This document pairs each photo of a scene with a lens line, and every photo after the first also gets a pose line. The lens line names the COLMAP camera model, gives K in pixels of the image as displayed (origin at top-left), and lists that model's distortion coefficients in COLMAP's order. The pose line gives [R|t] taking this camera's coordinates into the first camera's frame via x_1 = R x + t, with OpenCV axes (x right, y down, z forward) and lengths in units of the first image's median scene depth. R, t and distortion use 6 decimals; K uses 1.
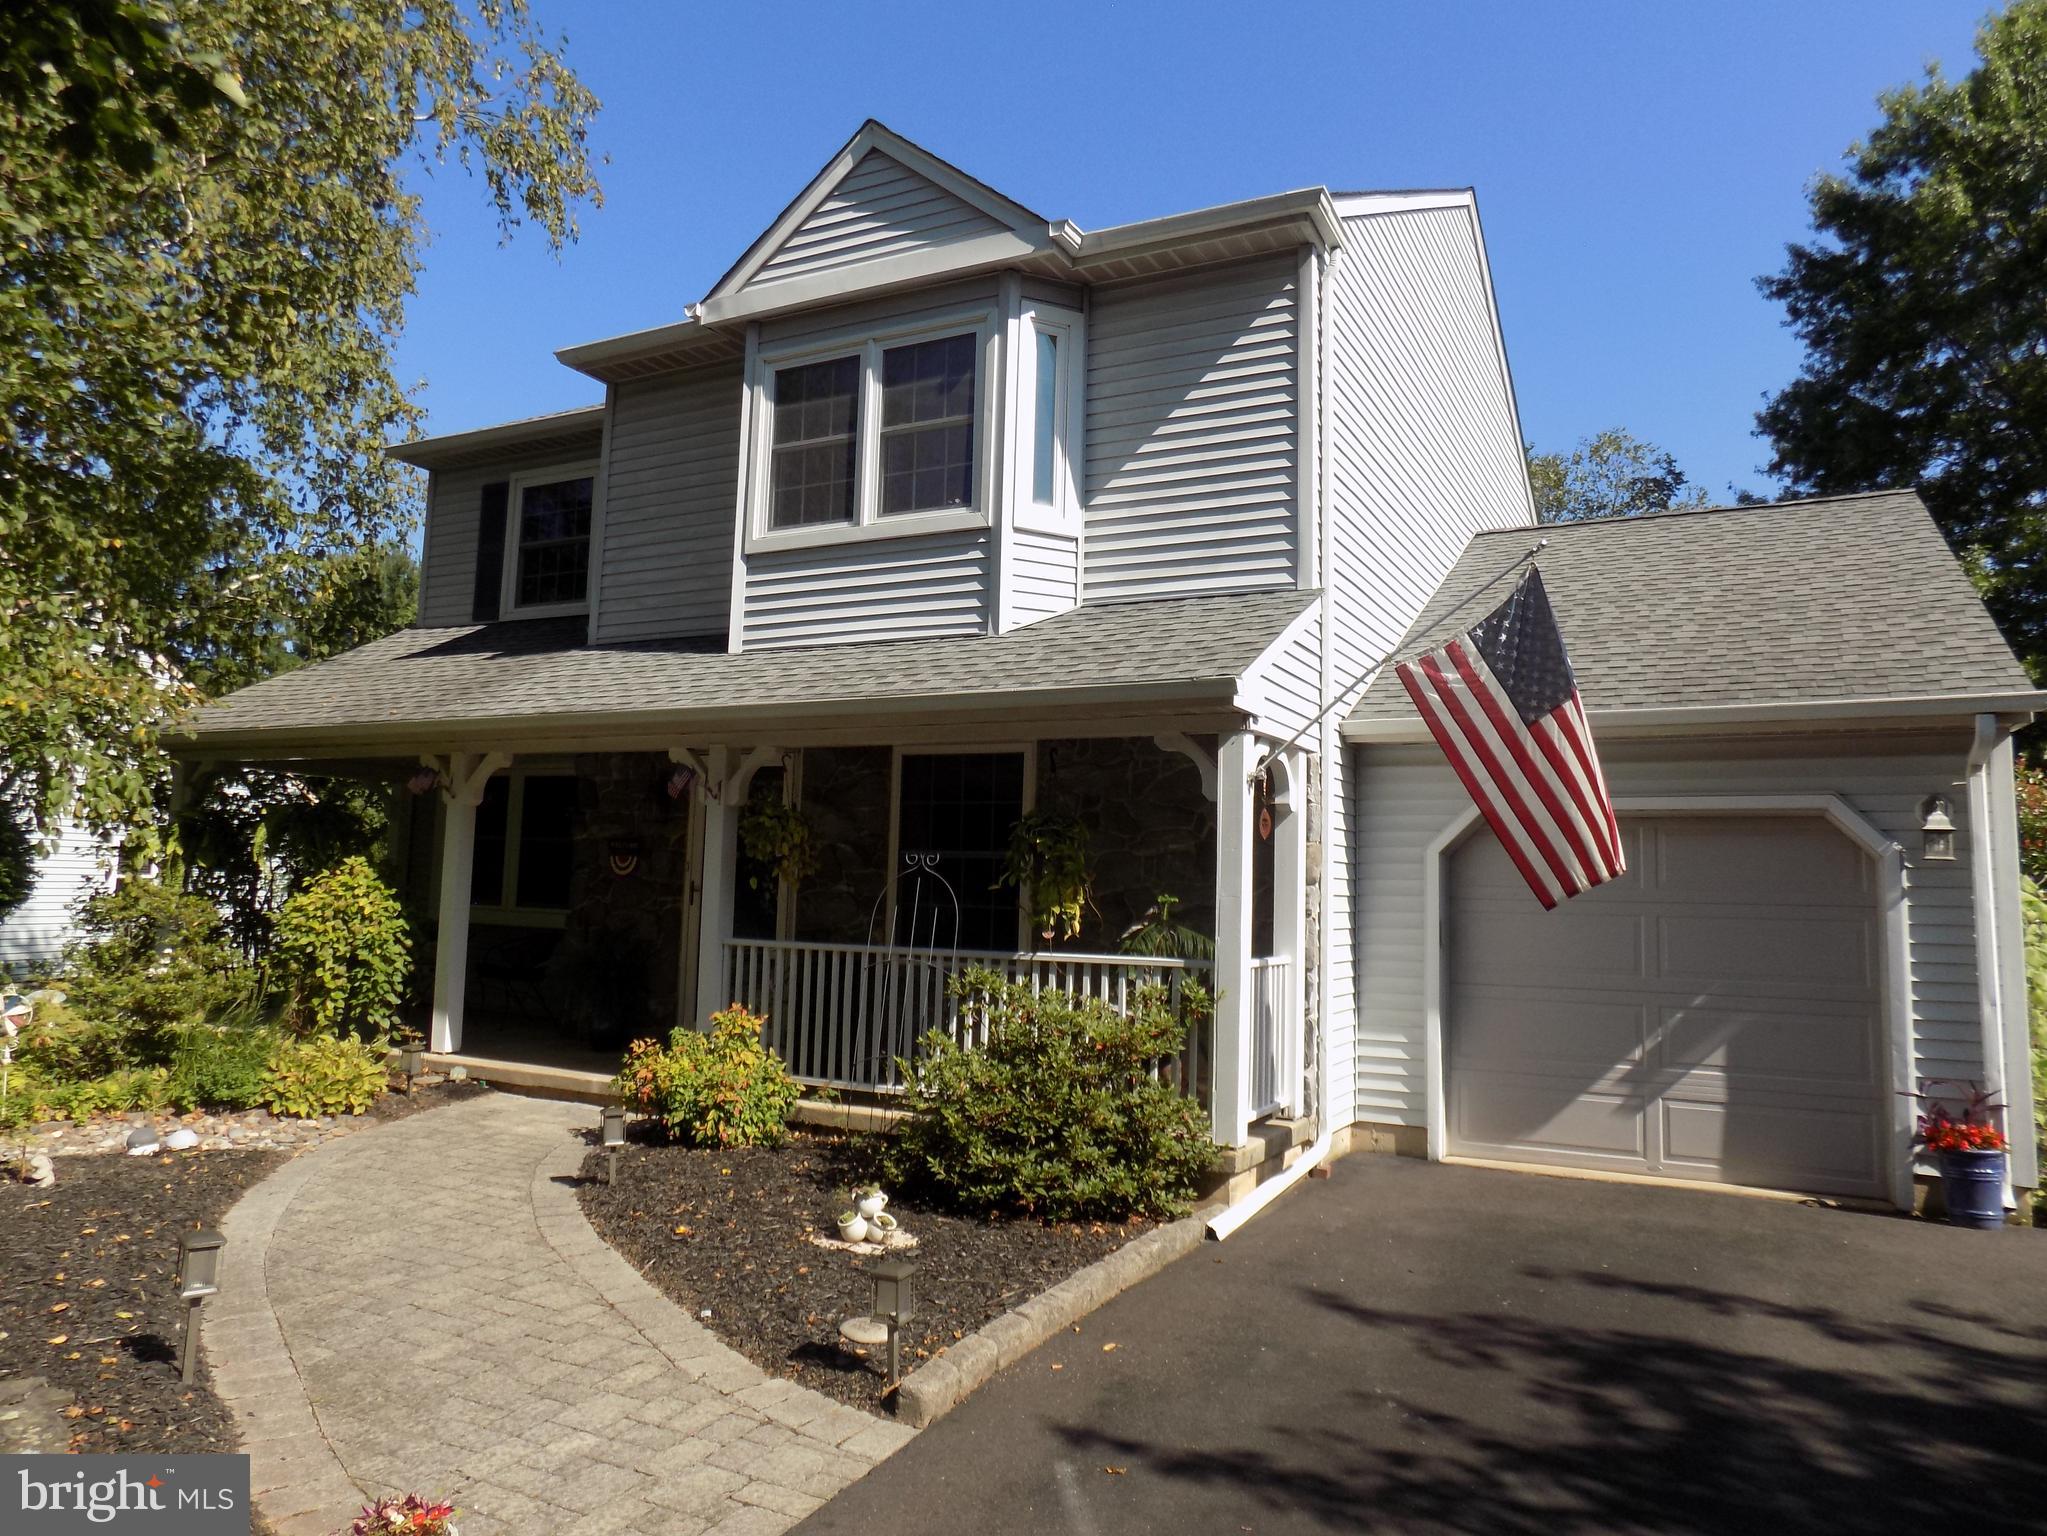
lens RADIAL K [[1419.2, 0, 1026.2], [0, 1419.2, 717.1], [0, 0, 1]] dist [-0.054144, 0.075383]
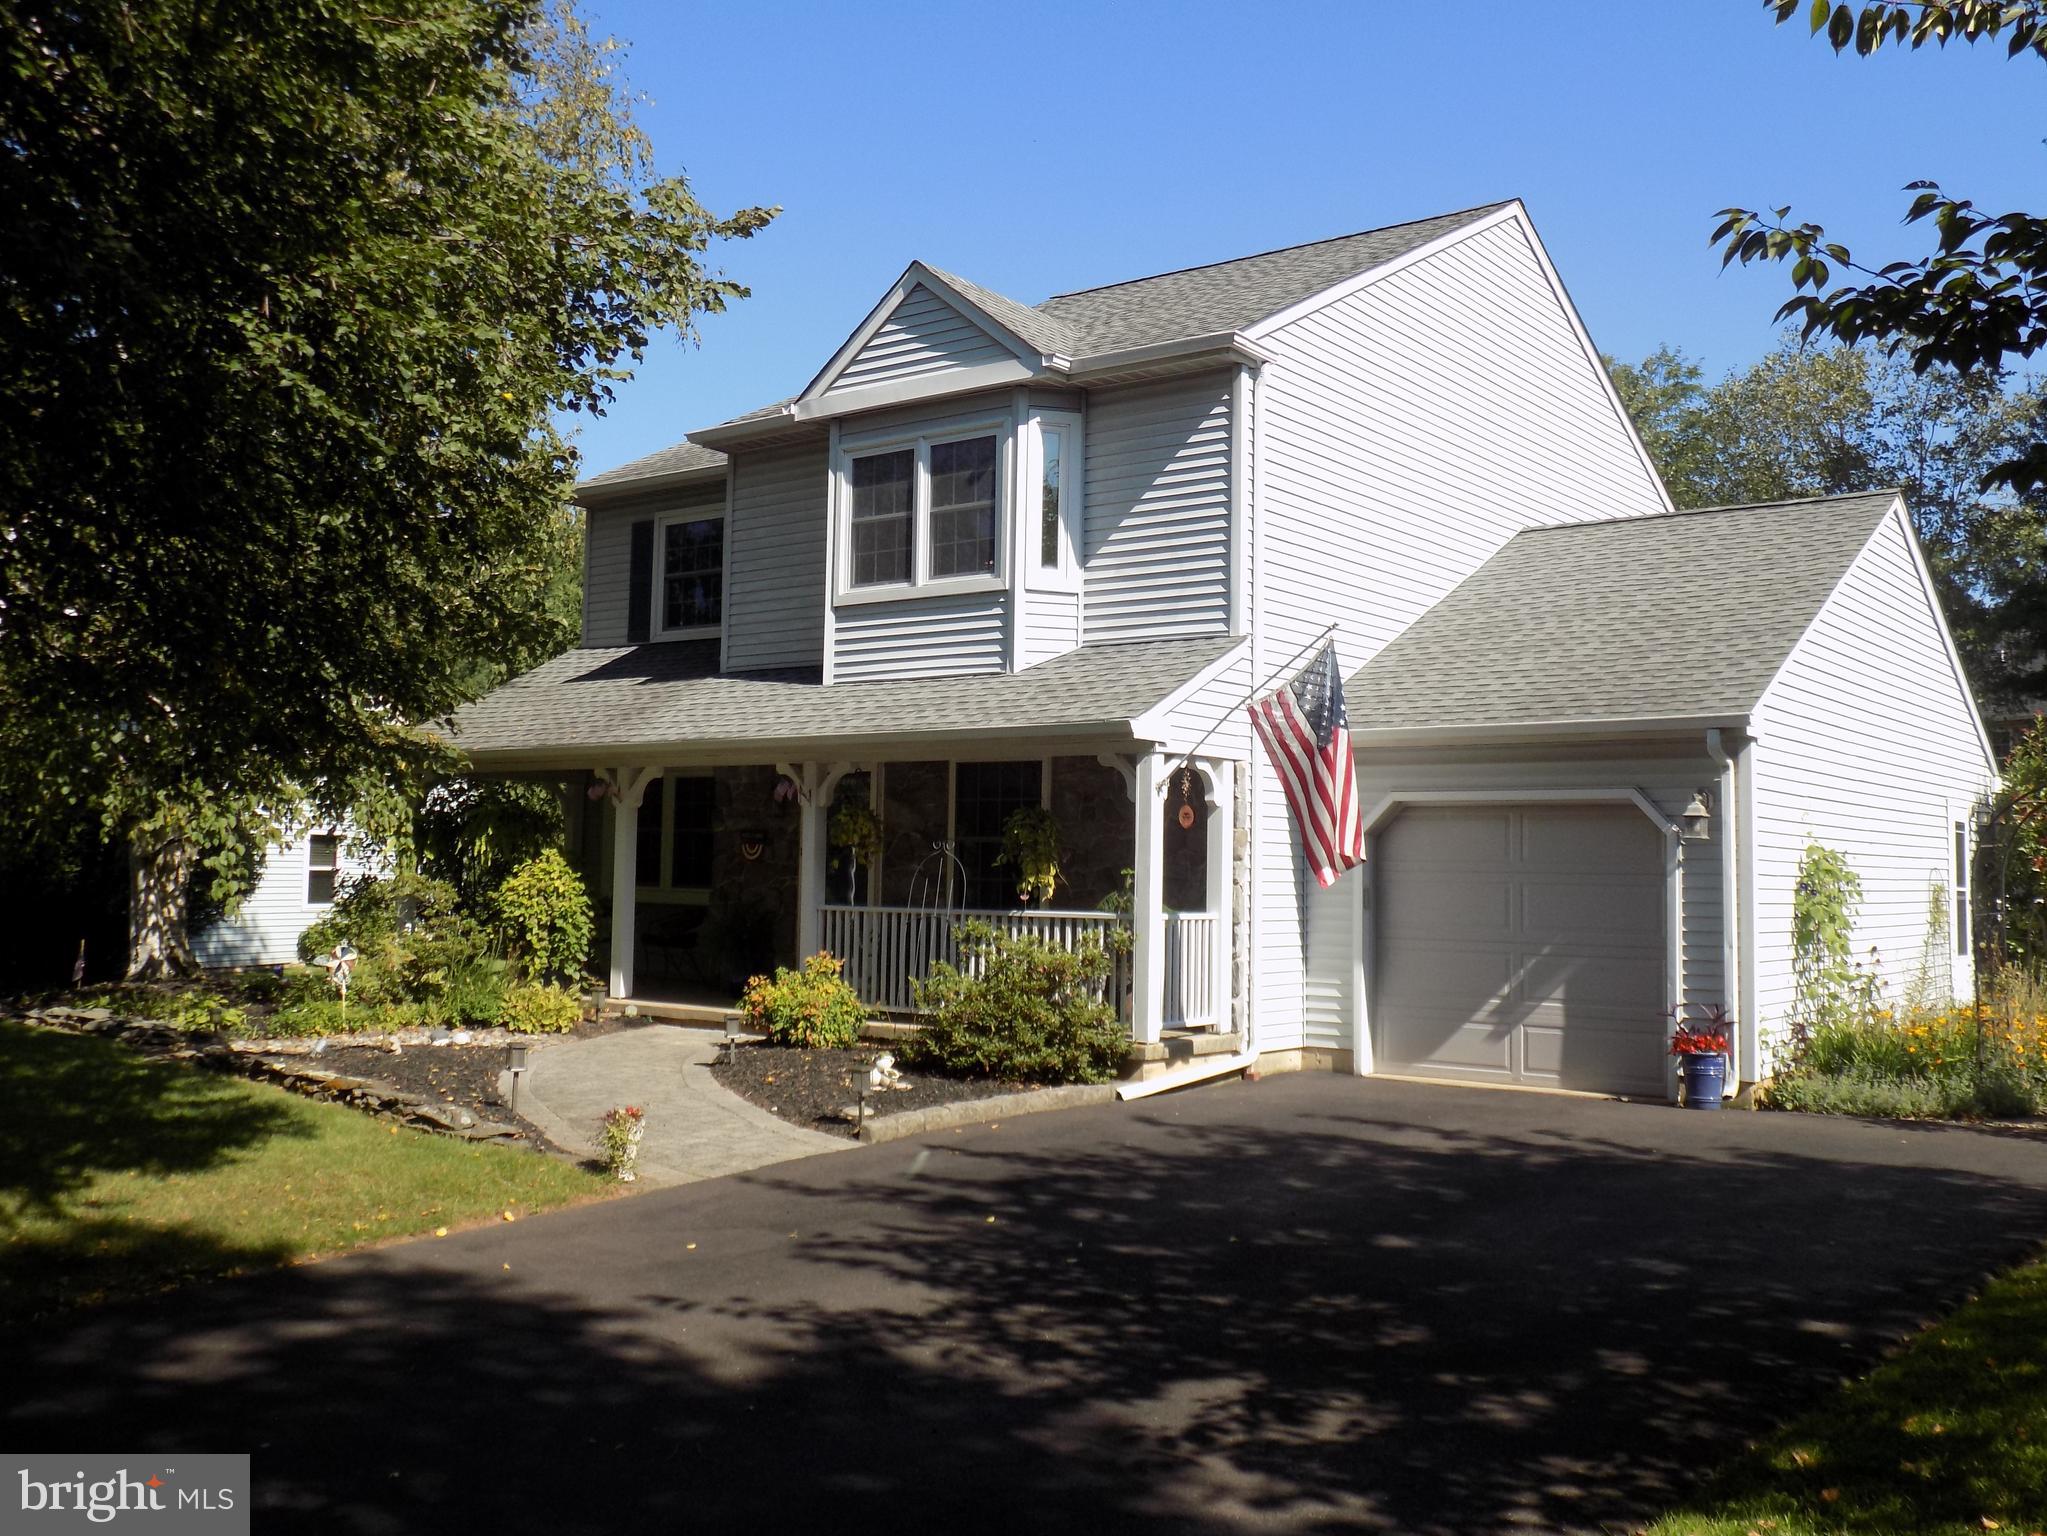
lens RADIAL K [[1963.6, 0, 1012.9], [0, 1963.6, 667.0], [0, 0, 1]] dist [0.051866, -0.000796]
pose [[0.983851, -0.029326, -0.176568, 0.297781], [0.032281, 0.999382, 0.013886, -0.088156], [0.176052, -0.019362, 0.984190, -0.784275]]
